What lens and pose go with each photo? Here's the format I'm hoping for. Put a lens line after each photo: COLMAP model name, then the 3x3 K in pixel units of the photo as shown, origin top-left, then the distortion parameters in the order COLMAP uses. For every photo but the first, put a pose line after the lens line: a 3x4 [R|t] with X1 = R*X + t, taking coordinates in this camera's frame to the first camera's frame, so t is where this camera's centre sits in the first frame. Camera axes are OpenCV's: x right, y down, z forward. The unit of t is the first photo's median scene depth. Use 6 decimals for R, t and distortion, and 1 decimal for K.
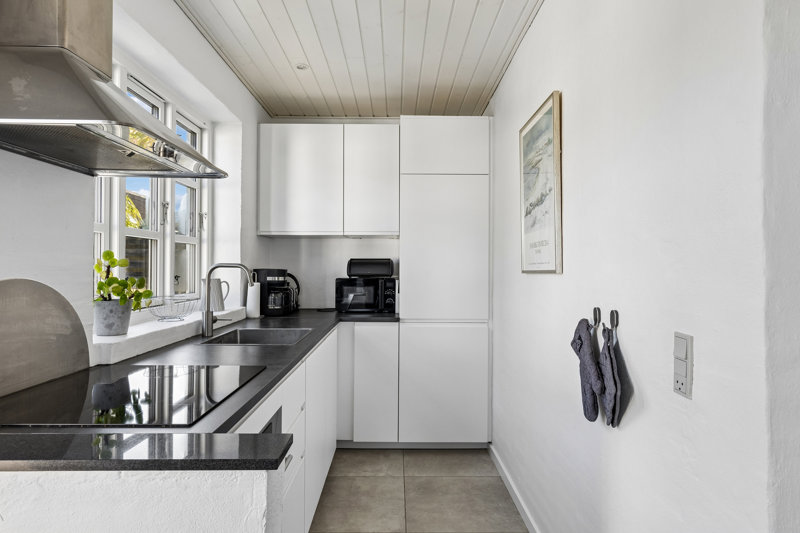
lens RADIAL K [[473.6, 0, 402.0], [0, 473.6, 266.1], [0, 0, 1]] dist [0.000048, 0.001066]
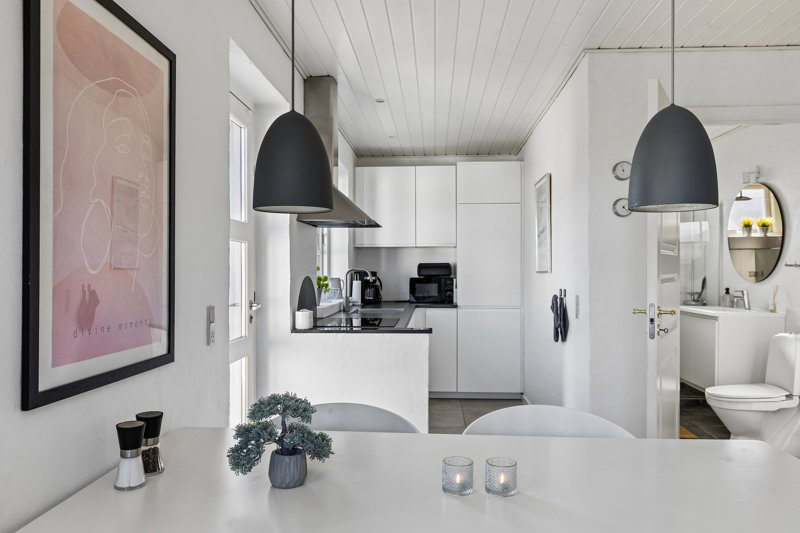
lens RADIAL K [[588.0, 0, 397.9], [0, 588.0, 270.5], [0, 0, 1]] dist [0.013684, 0.002966]
pose [[0.997144, -0.005943, -0.075288, -0.048756], [0.006332, 0.999968, 0.004930, -0.004147], [0.075256, -0.005393, 0.997150, -0.754544]]
